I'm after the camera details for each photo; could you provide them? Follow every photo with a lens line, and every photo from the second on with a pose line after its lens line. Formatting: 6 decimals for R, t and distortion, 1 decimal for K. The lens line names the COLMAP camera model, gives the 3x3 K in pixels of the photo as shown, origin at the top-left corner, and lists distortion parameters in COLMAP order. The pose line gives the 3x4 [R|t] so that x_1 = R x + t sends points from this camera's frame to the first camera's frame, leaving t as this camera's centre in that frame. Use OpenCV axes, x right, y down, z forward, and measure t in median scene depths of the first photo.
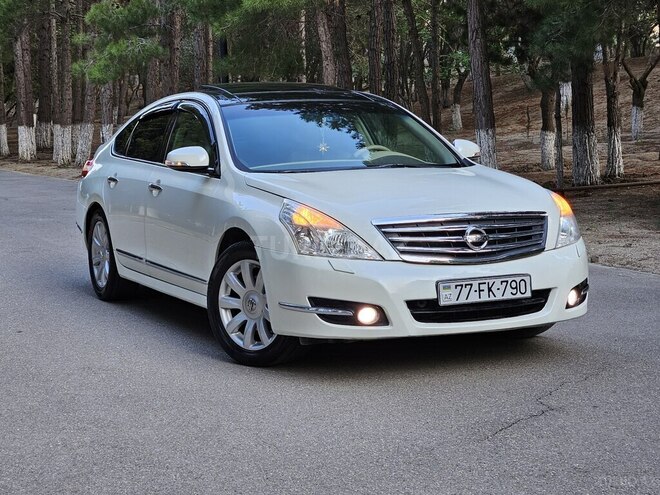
lens RADIAL K [[1206.1, 0, 330.0], [0, 1206.1, 247.5], [0, 0, 1]] dist [-0.029311, 1.336534]
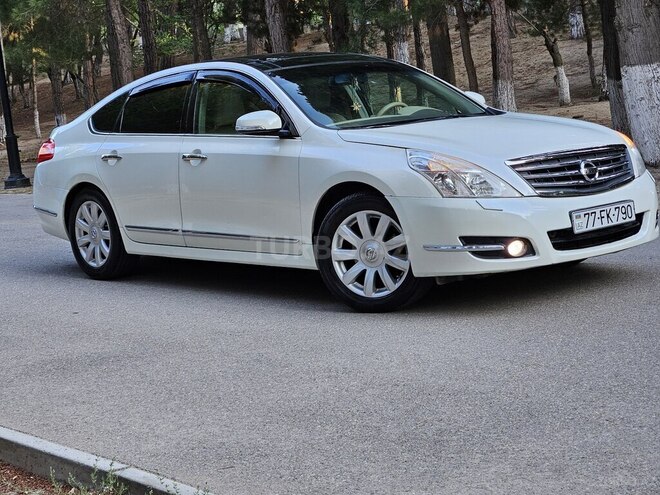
lens RADIAL K [[1206.1, 0, 330.0], [0, 1206.1, 247.5], [0, 0, 1]] dist [-0.029311, 1.336534]
pose [[0.962917, -0.091516, 0.253803, -0.385130], [0.088311, 0.995803, 0.024020, 0.014429], [-0.254936, -0.000716, 0.966958, 0.001378]]
